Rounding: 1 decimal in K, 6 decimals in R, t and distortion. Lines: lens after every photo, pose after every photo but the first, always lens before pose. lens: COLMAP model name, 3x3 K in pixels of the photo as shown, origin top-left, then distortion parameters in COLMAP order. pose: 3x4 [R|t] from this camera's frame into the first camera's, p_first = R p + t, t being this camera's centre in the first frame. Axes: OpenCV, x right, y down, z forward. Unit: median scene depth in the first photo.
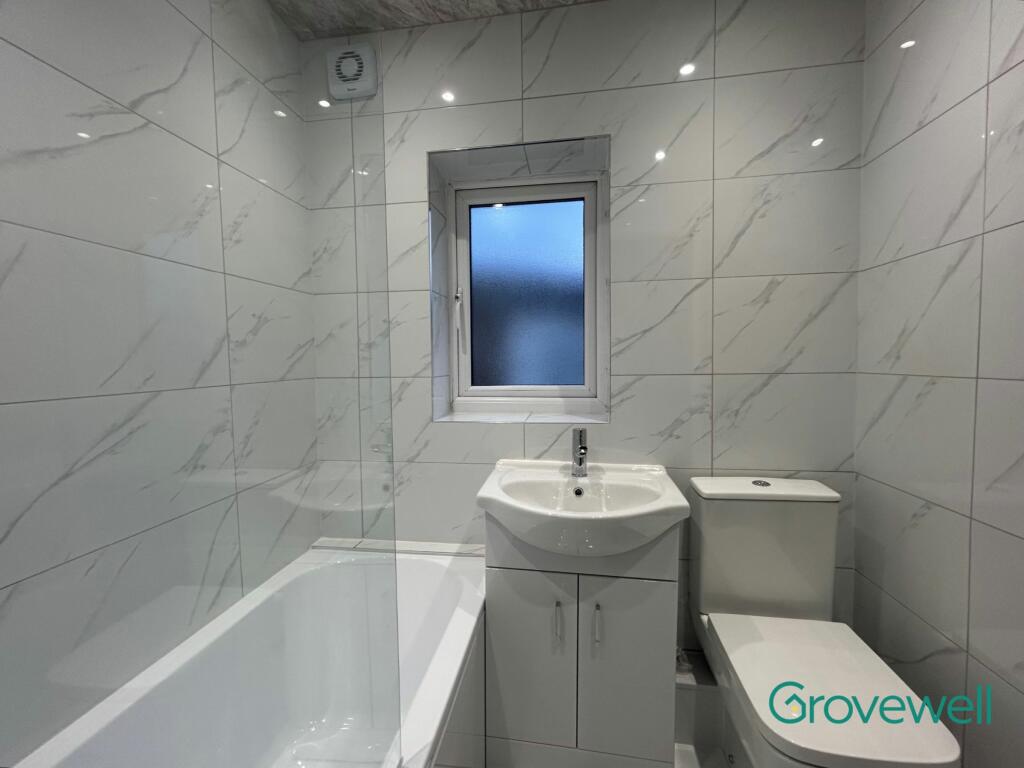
lens RADIAL K [[416.2, 0, 506.6], [0, 416.2, 382.7], [0, 0, 1]] dist [-0.003863, 0.001916]
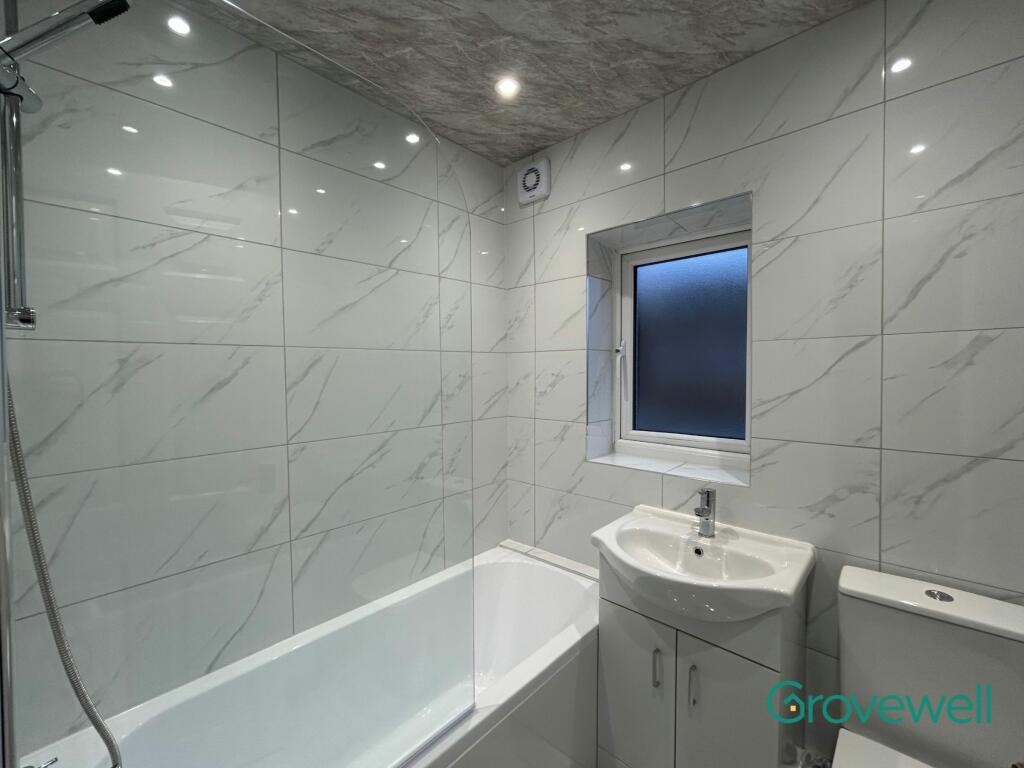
lens RADIAL K [[416.2, 0, 521.7], [0, 416.2, 388.9], [0, 0, 1]] dist [-0.003863, 0.001916]
pose [[0.842461, 0.028107, -0.538024, 0.331853], [-0.035719, 0.999355, -0.003722, -0.111765], [0.537572, 0.022354, 0.842921, -0.096711]]
